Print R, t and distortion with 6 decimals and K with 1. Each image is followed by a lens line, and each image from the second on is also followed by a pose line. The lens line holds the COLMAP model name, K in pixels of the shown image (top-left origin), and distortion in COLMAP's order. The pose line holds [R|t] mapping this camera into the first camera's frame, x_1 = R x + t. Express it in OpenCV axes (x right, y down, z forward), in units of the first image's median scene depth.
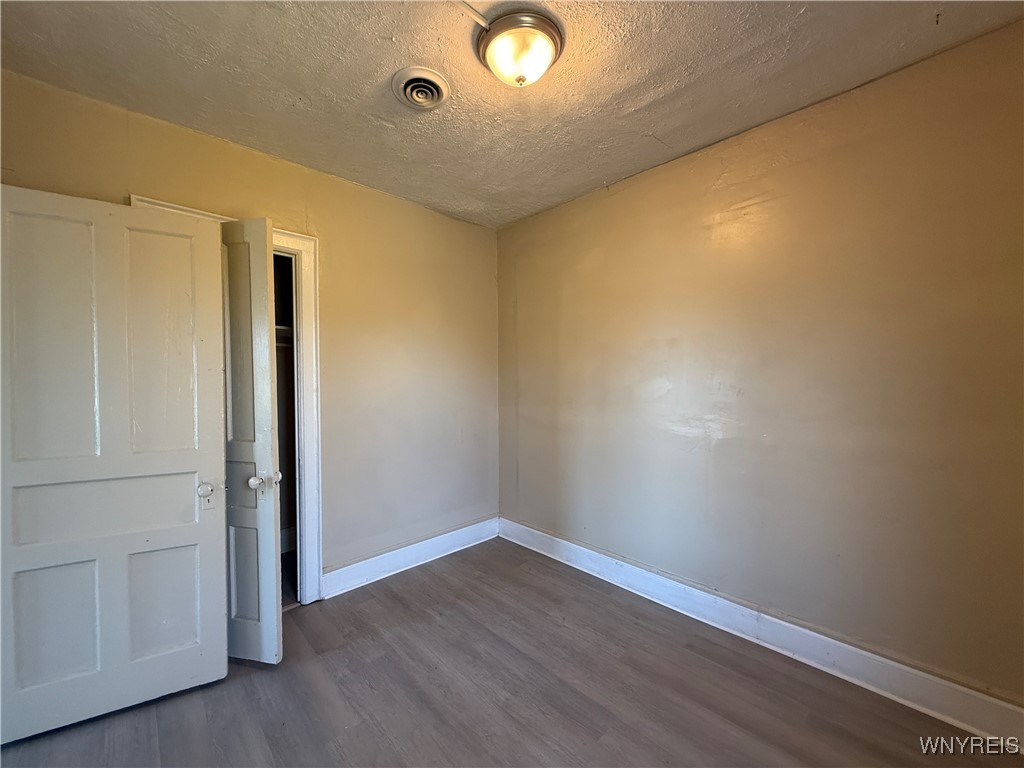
lens RADIAL K [[409.0, 0, 510.7], [0, 409.0, 382.1], [0, 0, 1]] dist [-0.002178, 0.001535]
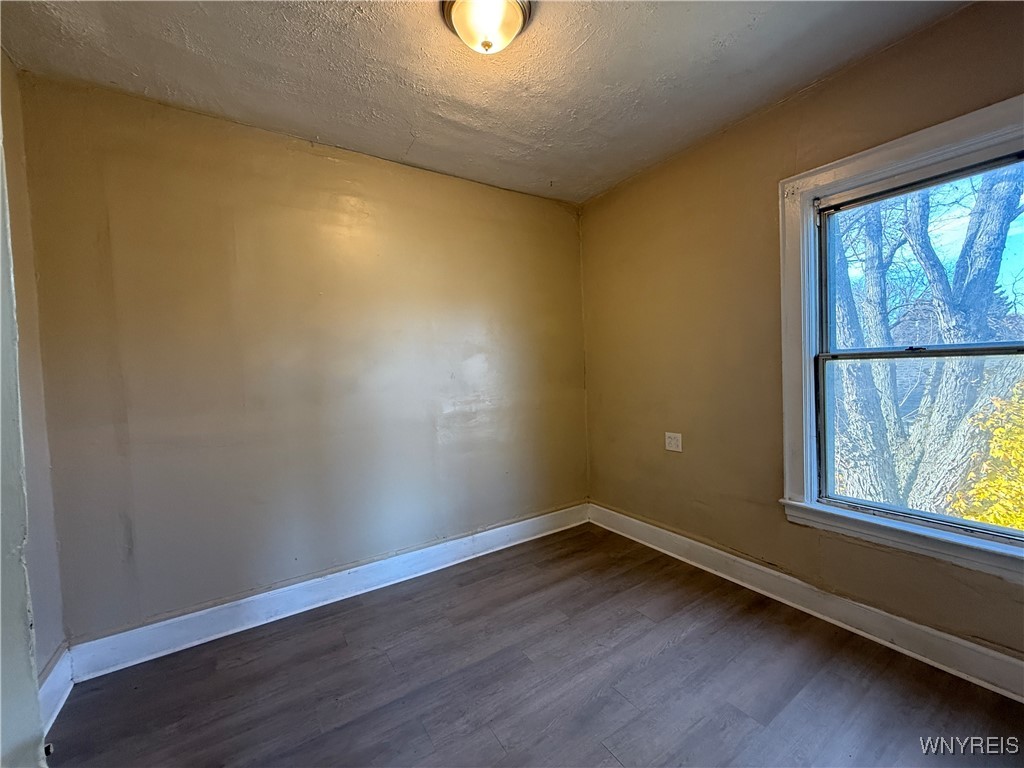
lens RADIAL K [[409.0, 0, 510.4], [0, 409.0, 382.5], [0, 0, 1]] dist [-0.002178, 0.001535]
pose [[0.184491, -0.035896, 0.982178, -0.697907], [0.042681, 0.998683, 0.028482, 0.016169], [-0.981907, 0.036666, 0.185780, 0.597851]]
